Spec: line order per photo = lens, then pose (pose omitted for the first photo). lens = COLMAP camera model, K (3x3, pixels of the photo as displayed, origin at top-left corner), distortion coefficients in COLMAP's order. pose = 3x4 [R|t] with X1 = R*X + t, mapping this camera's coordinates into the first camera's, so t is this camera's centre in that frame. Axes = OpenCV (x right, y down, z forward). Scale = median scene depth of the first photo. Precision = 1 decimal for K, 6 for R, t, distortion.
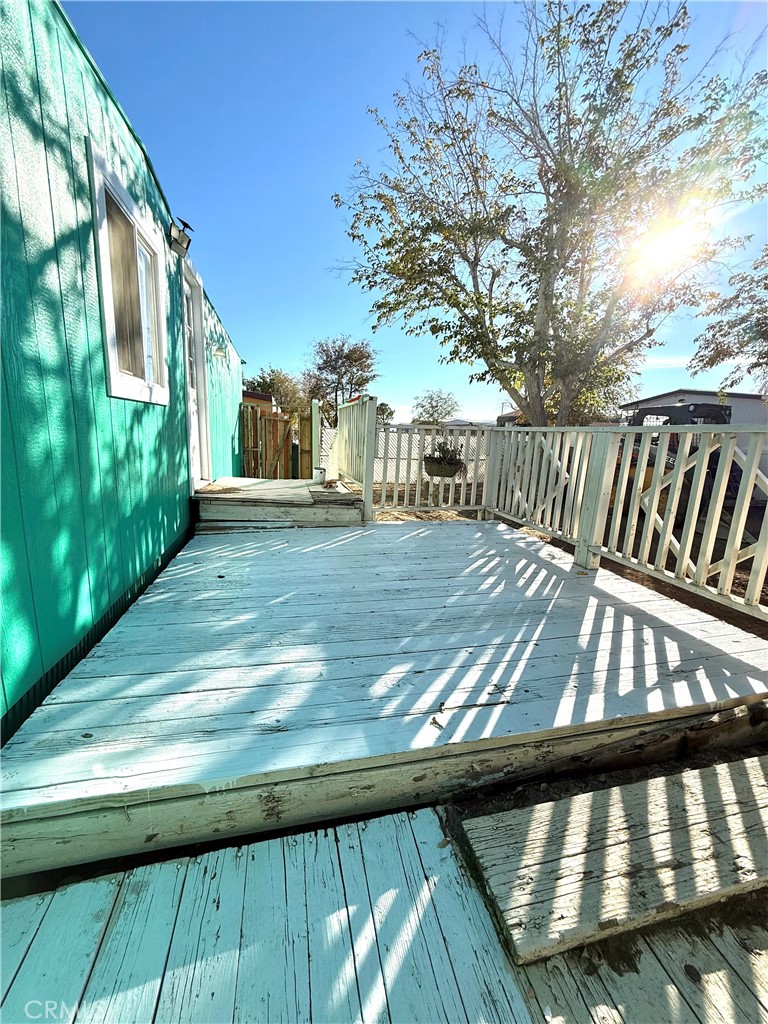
lens RADIAL K [[407.7, 0, 384.0], [0, 407.7, 514.5], [0, 0, 1]] dist [-0.001111, 0.000534]
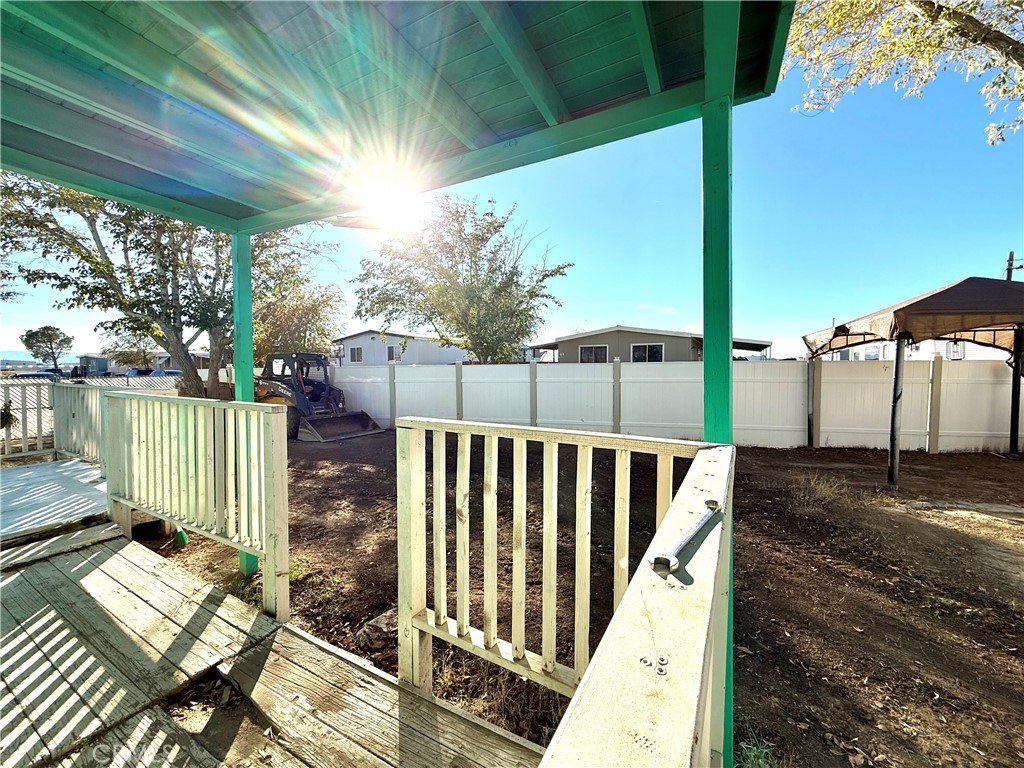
lens RADIAL K [[407.7, 0, 512.2], [0, 407.7, 382.0], [0, 0, 1]] dist [-0.001111, 0.000534]
pose [[0.675653, -0.065754, 0.734282, 0.154498], [0.168119, 0.983513, -0.066623, 0.047250], [-0.717795, 0.168461, 0.675568, -0.411450]]
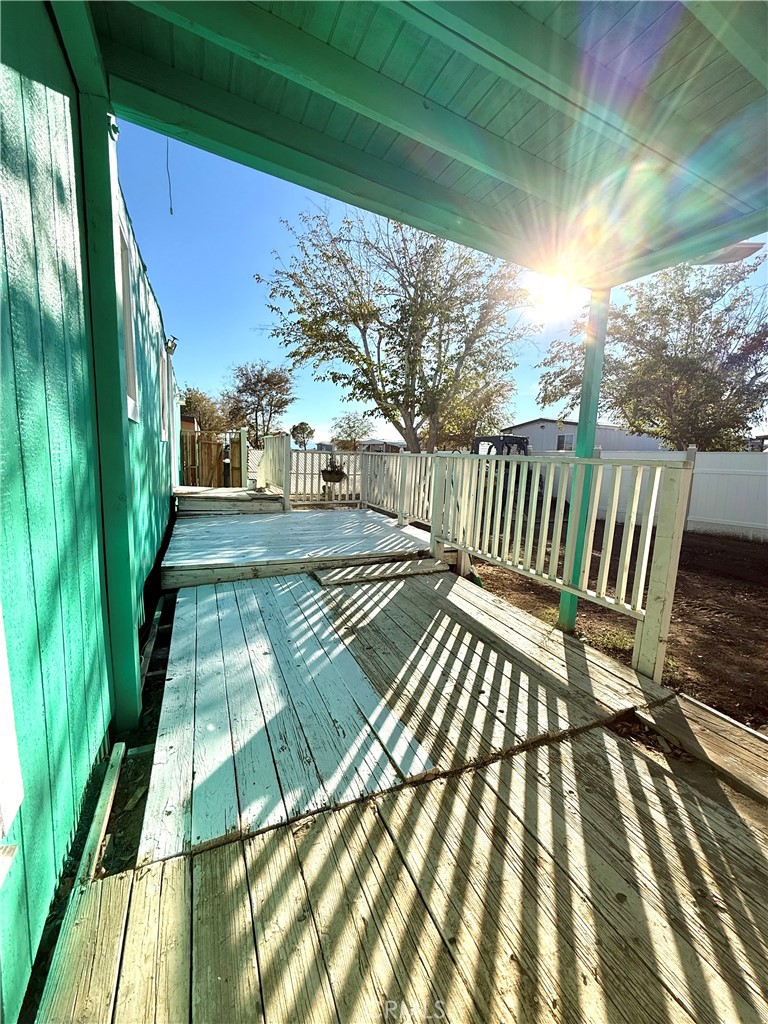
lens RADIAL K [[407.7, 0, 384.8], [0, 407.7, 509.4], [0, 0, 1]] dist [-0.001111, 0.000534]
pose [[0.981924, -0.026817, 0.187366, 0.019125], [0.037017, 0.998004, -0.051156, 0.053601], [-0.185621, 0.057167, 0.980957, -0.316429]]
